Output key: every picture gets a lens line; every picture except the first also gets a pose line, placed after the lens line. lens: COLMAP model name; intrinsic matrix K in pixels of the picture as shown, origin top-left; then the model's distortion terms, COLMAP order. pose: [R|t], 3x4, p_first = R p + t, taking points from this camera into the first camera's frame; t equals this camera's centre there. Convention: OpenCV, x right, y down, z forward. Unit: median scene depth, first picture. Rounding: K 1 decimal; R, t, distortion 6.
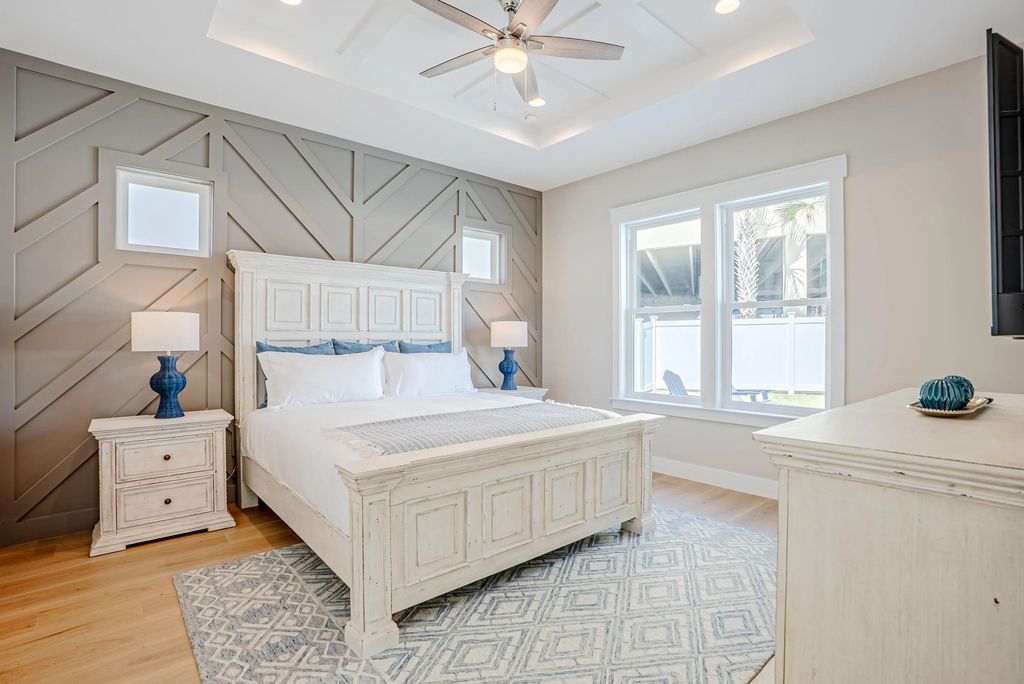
lens RADIAL K [[474.2, 0, 512.0], [0, 474.2, 342.0], [0, 0, 1]] dist [-0.054223, -0.000023]
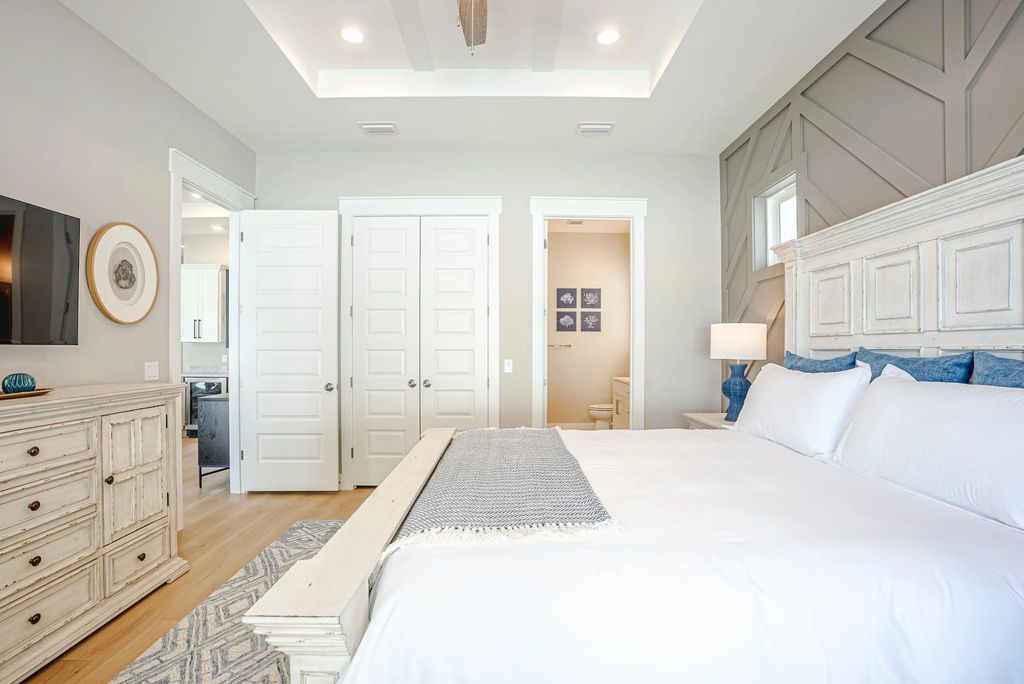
lens RADIAL K [[474.2, 0, 512.0], [0, 474.2, 342.0], [0, 0, 1]] dist [-0.054223, -0.000023]
pose [[-0.640752, -0.019093, -0.767511, 0.436709], [-0.012844, 0.999817, -0.014150, 0.000401], [0.767641, 0.000792, -0.640880, 1.303275]]
